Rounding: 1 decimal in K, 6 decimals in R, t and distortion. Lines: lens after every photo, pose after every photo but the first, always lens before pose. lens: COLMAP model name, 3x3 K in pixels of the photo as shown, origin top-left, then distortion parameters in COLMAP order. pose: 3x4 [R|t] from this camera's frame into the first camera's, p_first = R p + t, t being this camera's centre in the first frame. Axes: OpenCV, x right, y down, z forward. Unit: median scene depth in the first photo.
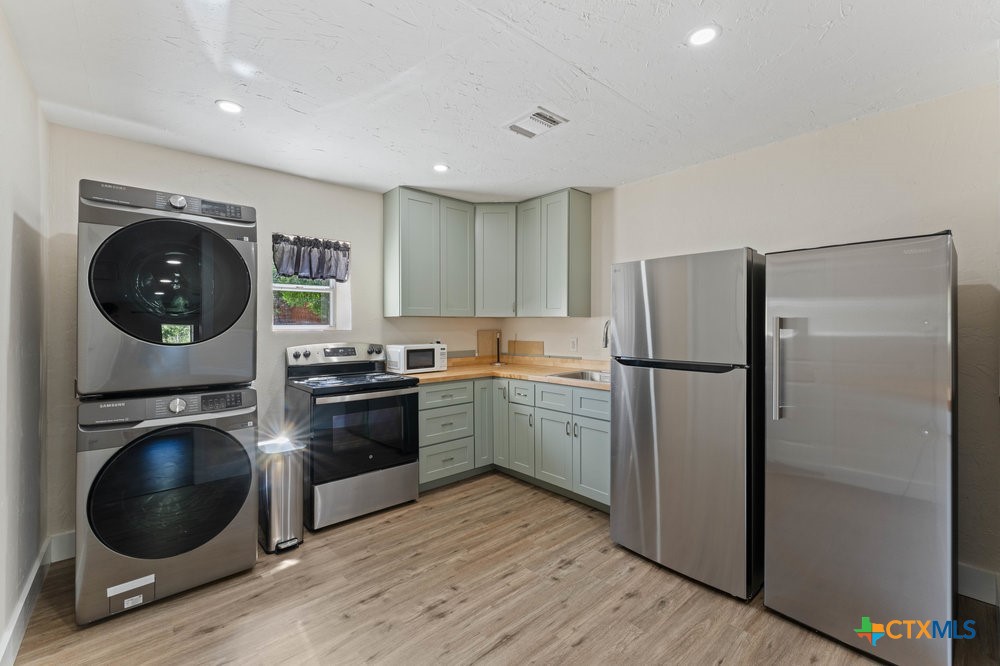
lens RADIAL K [[416.9, 0, 497.6], [0, 416.9, 324.9], [0, 0, 1]] dist [-0.001504, 0.000374]
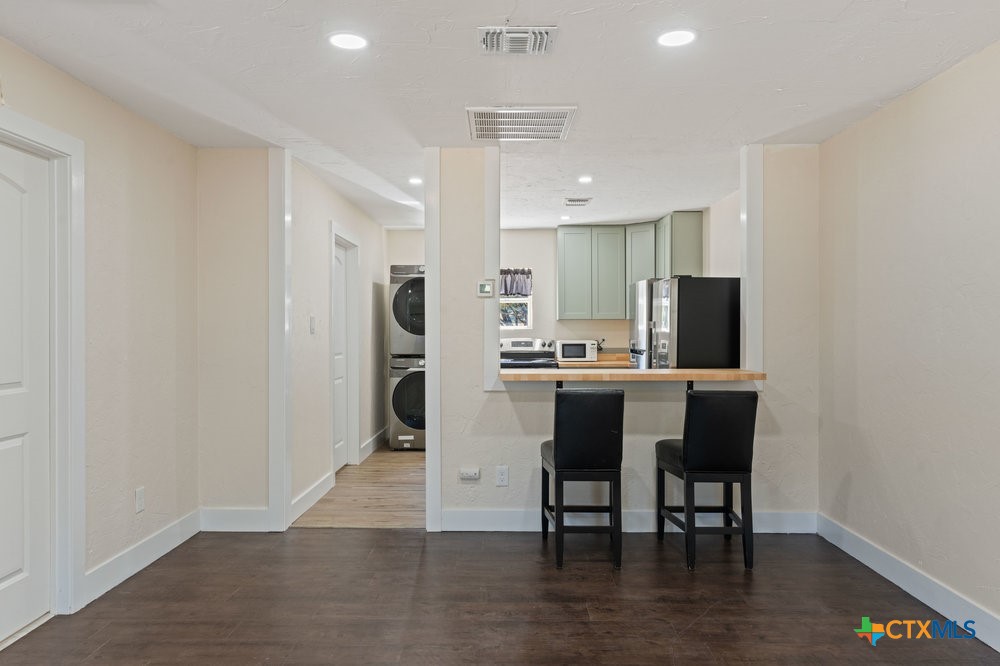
lens RADIAL K [[668.1, 0, 497.4], [0, 668.1, 332.8], [0, 0, 1]] dist [0.005229, -0.000335]
pose [[0.742095, 0.004855, -0.670277, 1.132179], [0.001293, 0.999962, 0.008675, 0.004357], [0.670293, -0.007304, 0.742061, -0.806279]]
